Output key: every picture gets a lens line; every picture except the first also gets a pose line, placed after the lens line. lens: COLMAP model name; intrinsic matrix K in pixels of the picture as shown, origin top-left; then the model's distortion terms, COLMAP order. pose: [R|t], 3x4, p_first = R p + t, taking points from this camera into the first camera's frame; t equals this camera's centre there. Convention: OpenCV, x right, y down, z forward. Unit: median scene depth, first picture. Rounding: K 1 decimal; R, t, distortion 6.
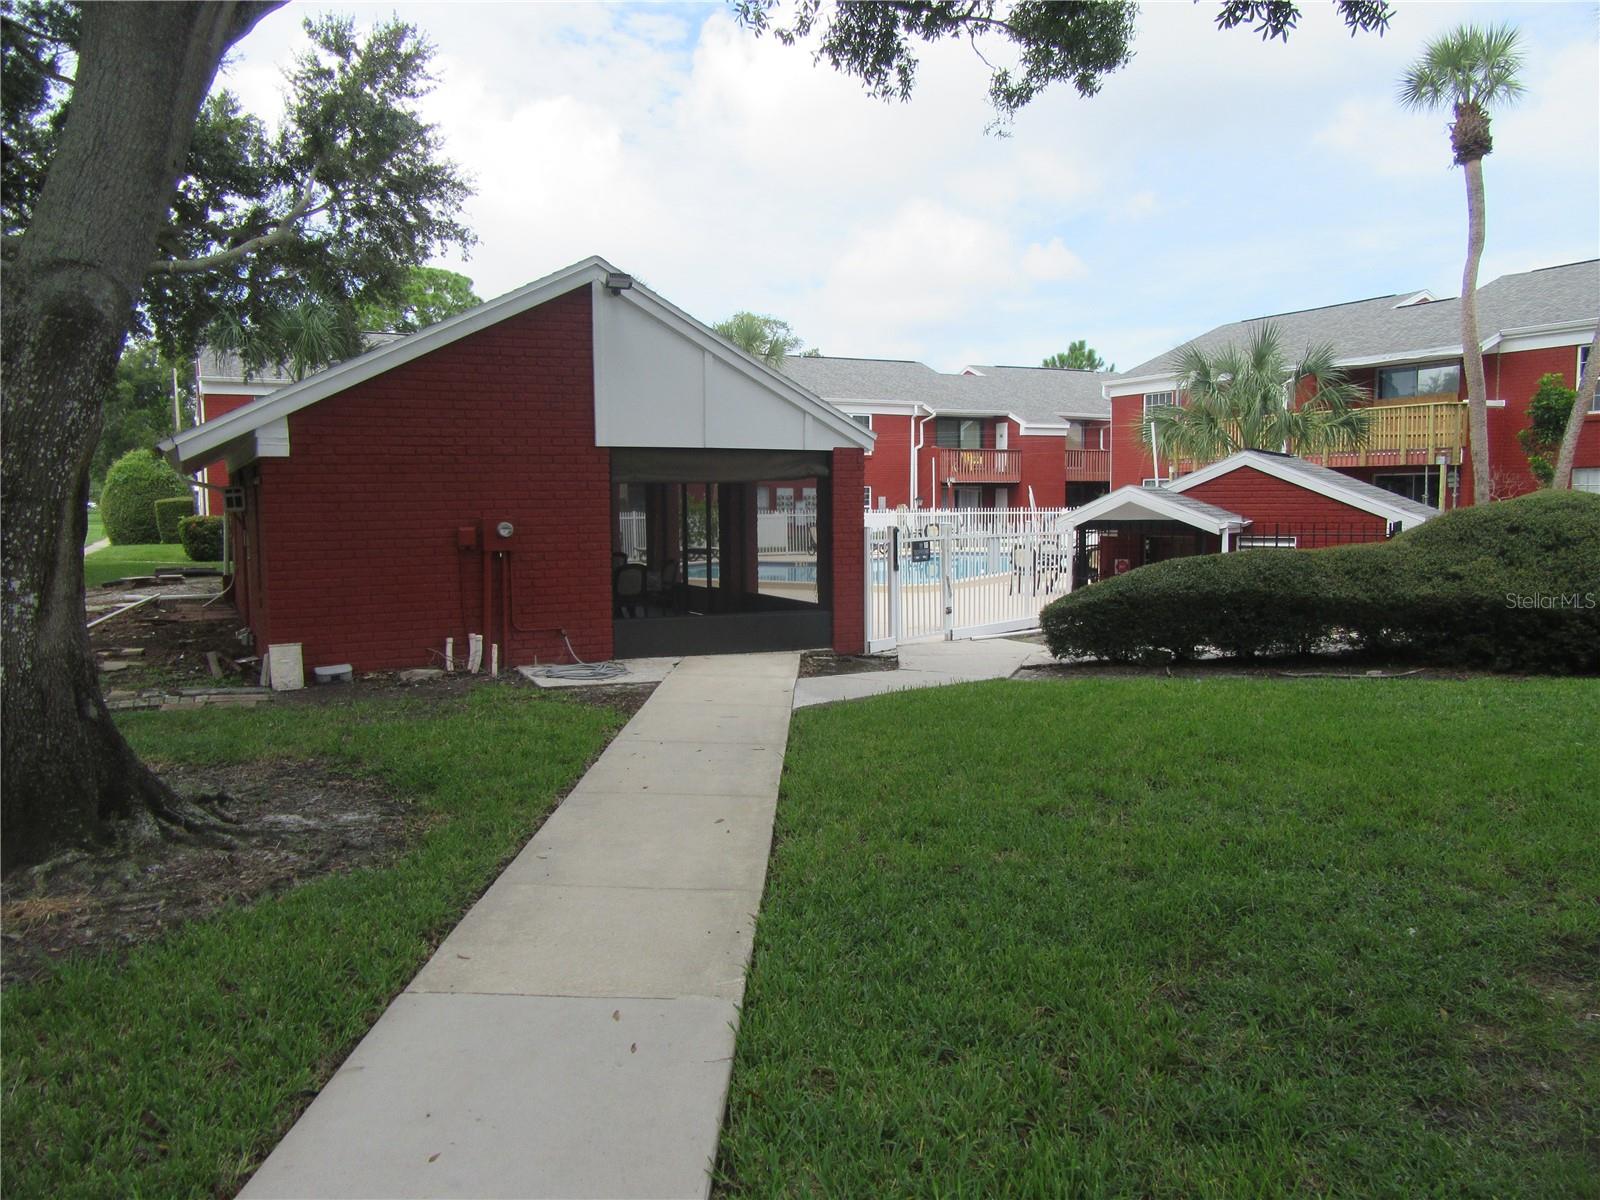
lens RADIAL K [[1195.5, 0, 800.0], [0, 1195.5, 600.0], [0, 0, 1]] dist [-0.010308, 0.027733]
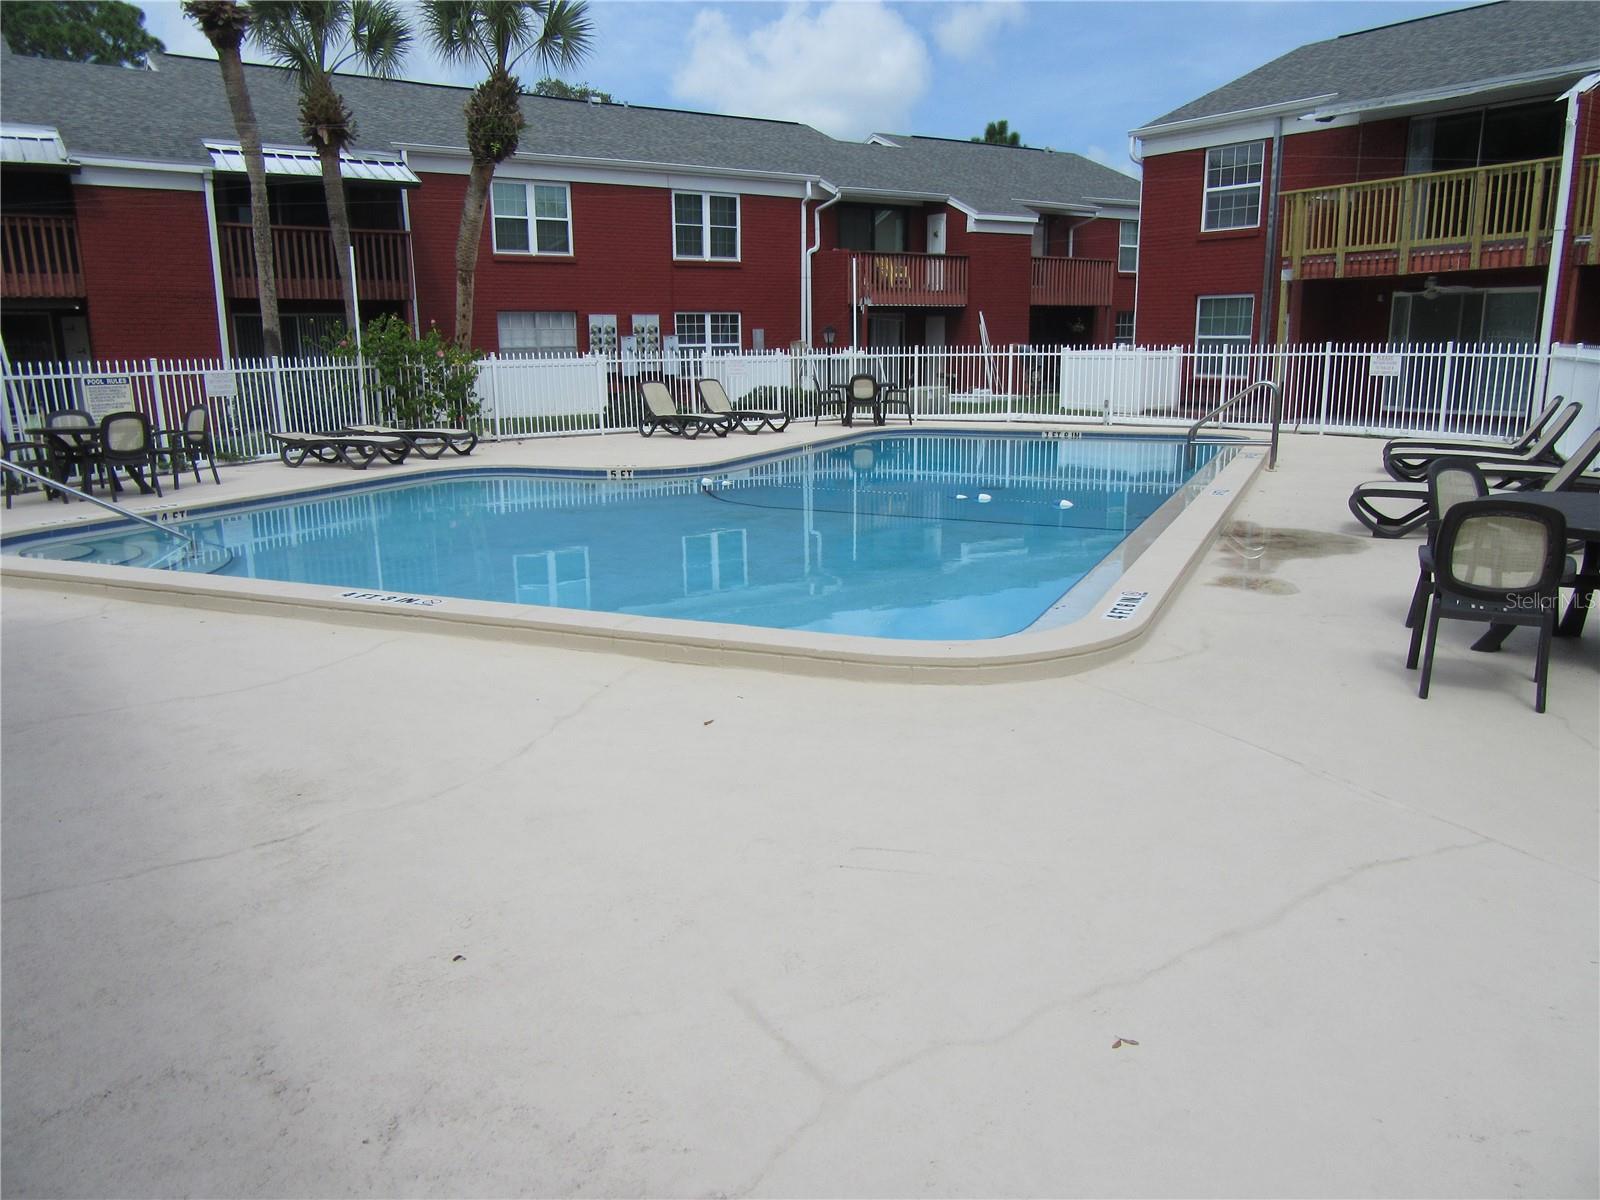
lens RADIAL K [[1195.5, 0, 800.0], [0, 1195.5, 600.0], [0, 0, 1]] dist [-0.010308, 0.027733]
pose [[0.991386, -0.030355, 0.127406, 0.005072], [0.013390, 0.991165, 0.131955, -0.026394], [-0.130286, -0.129112, 0.983034, 0.344981]]
